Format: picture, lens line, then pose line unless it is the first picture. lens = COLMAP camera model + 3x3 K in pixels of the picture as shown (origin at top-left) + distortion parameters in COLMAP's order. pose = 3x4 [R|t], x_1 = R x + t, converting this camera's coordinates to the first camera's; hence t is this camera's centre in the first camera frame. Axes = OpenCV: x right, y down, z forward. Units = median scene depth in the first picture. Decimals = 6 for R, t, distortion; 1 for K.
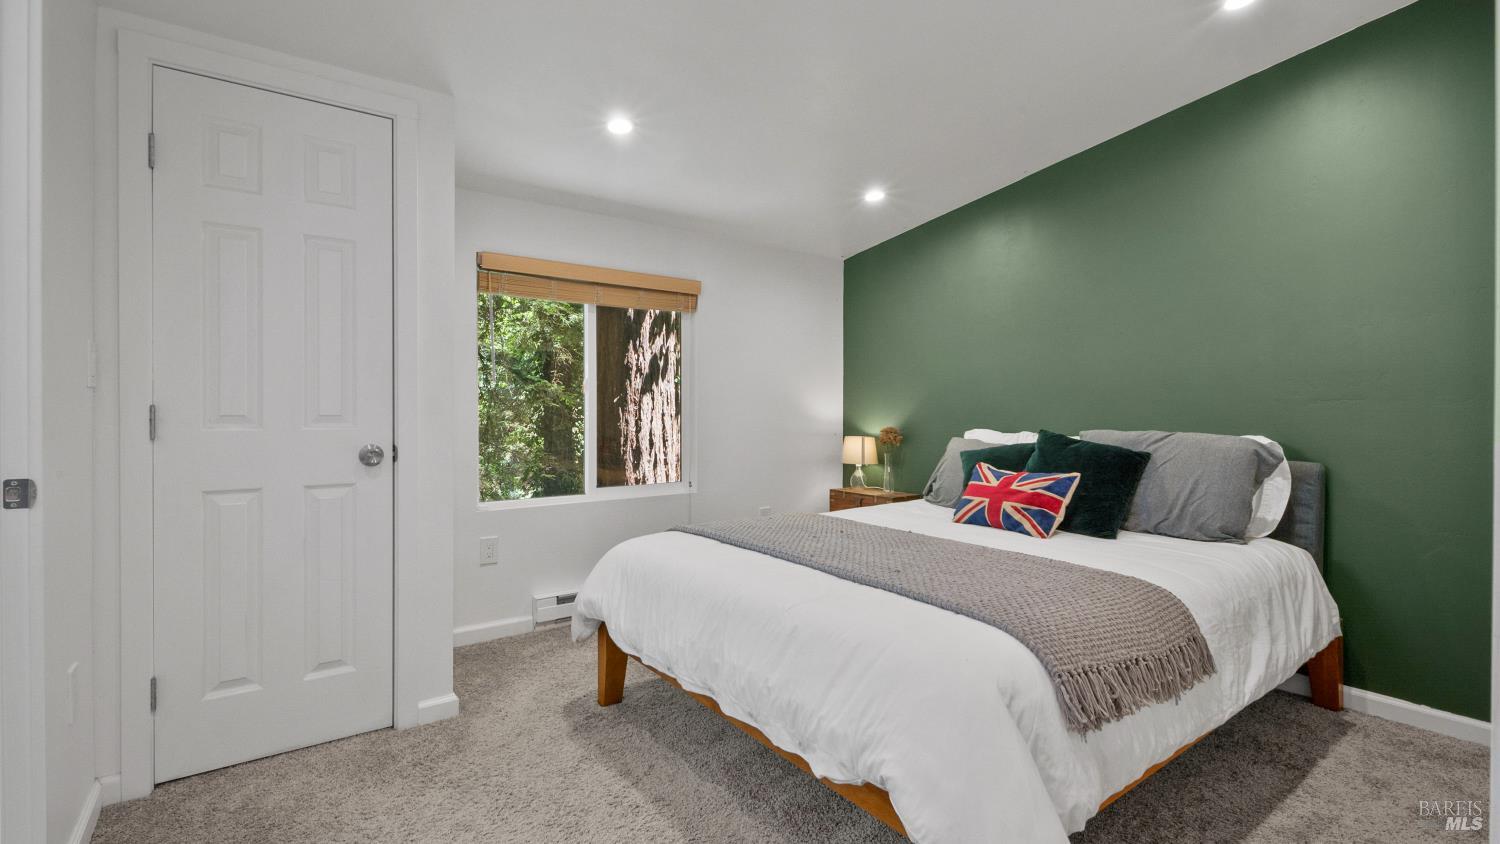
lens RADIAL K [[677.1, 0, 746.5], [0, 677.1, 416.8], [0, 0, 1]] dist [0.013381, -0.006599]
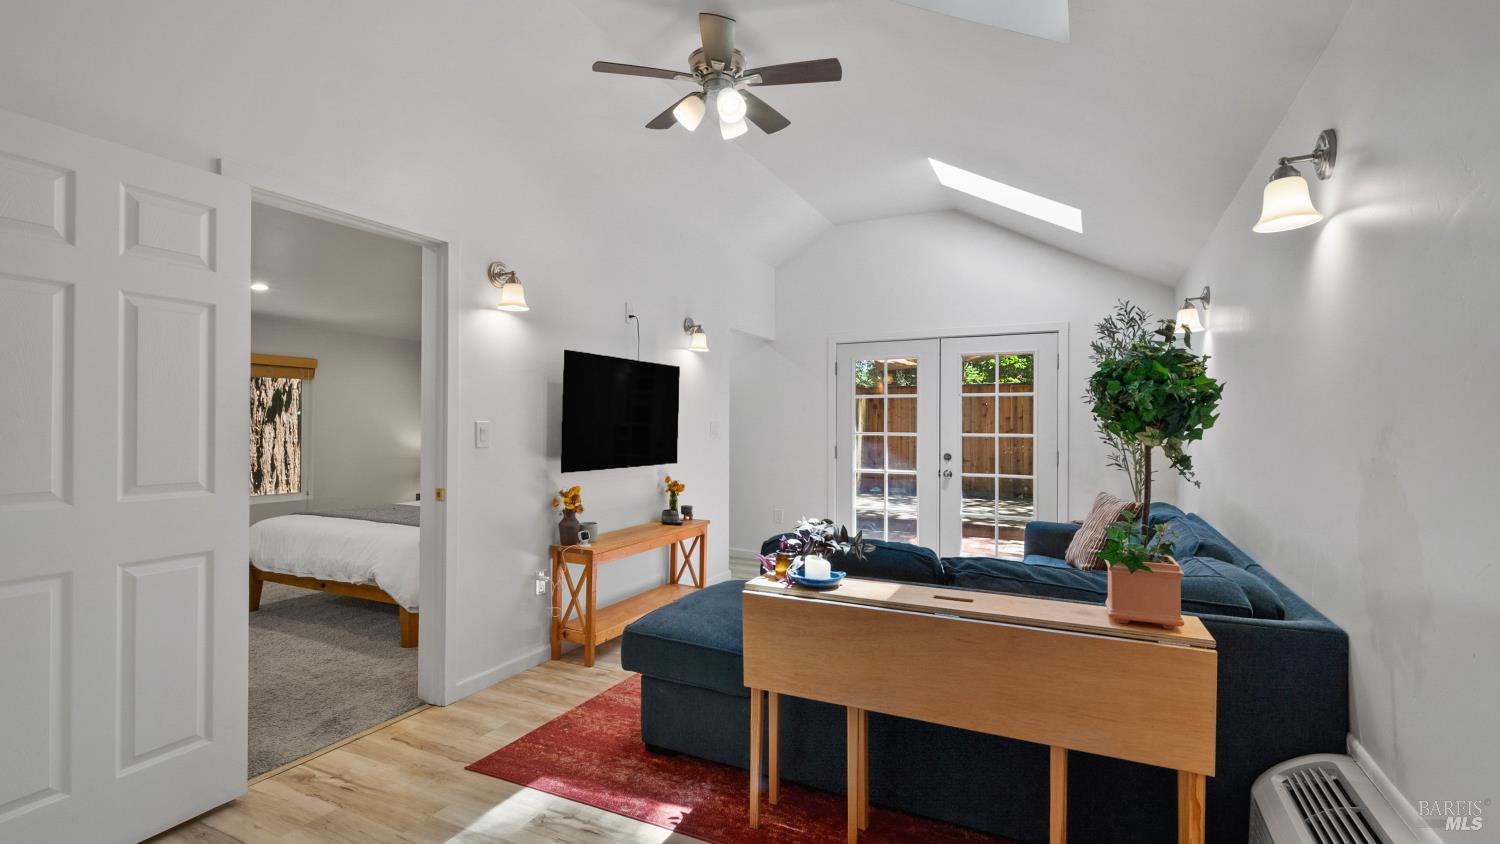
lens RADIAL K [[677.1, 0, 735.8], [0, 677.1, 423.8], [0, 0, 1]] dist [0.013381, -0.006599]
pose [[0.894124, 0.007513, 0.447757, 0.103725], [-0.000237, 0.999867, -0.016303, -0.035606], [-0.447820, 0.014470, 0.894007, -0.899799]]
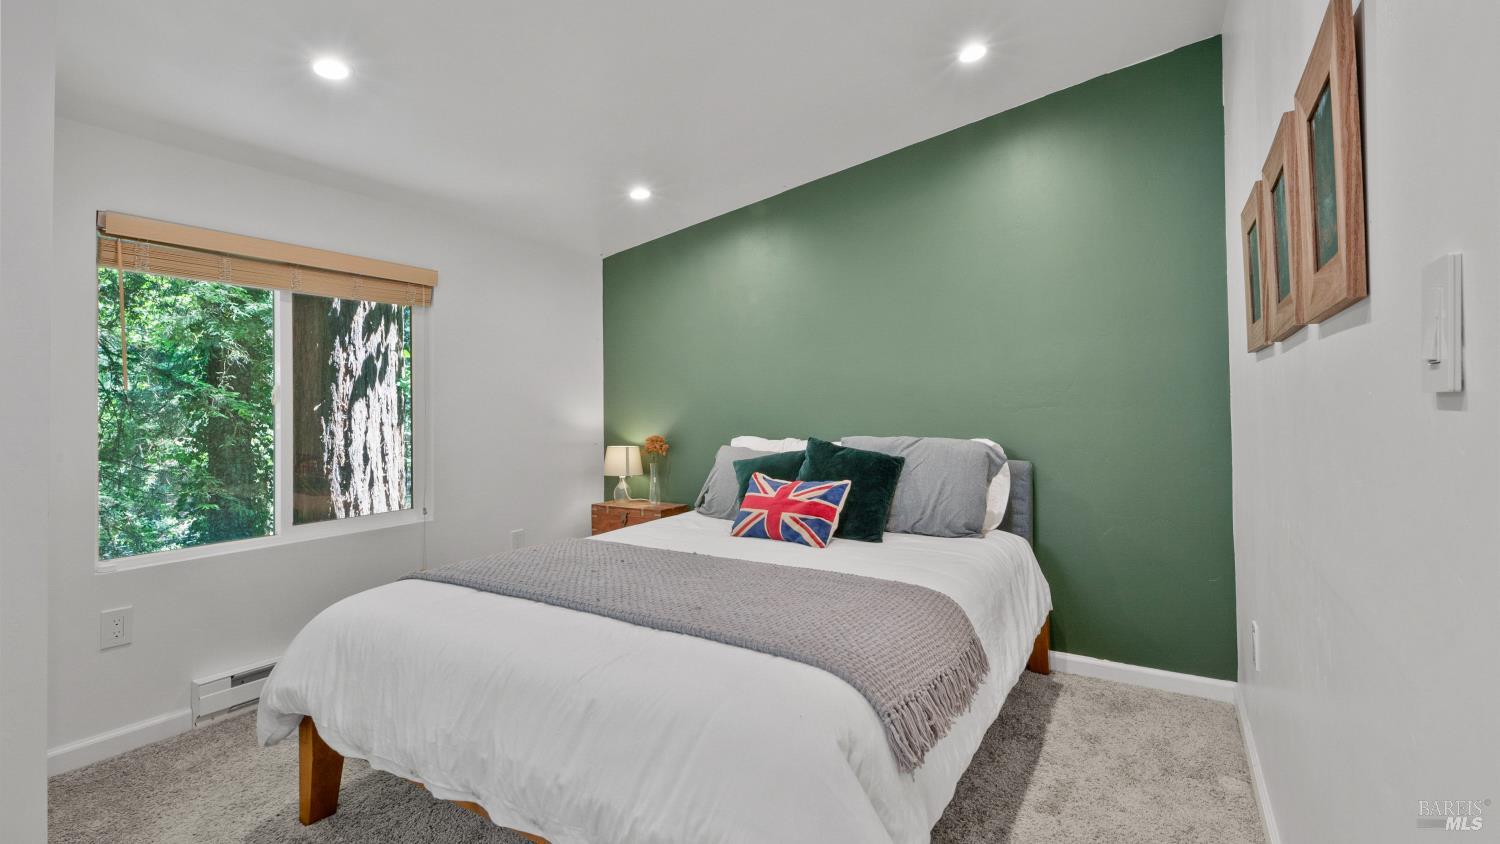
lens RADIAL K [[677.1, 0, 751.3], [0, 677.1, 401.9], [0, 0, 1]] dist [0.013381, -0.006599]
pose [[0.927439, -0.007930, 0.373891, -0.025205], [0.016608, 0.999662, -0.019995, -0.014258], [-0.373606, 0.024754, 0.927257, 0.077065]]
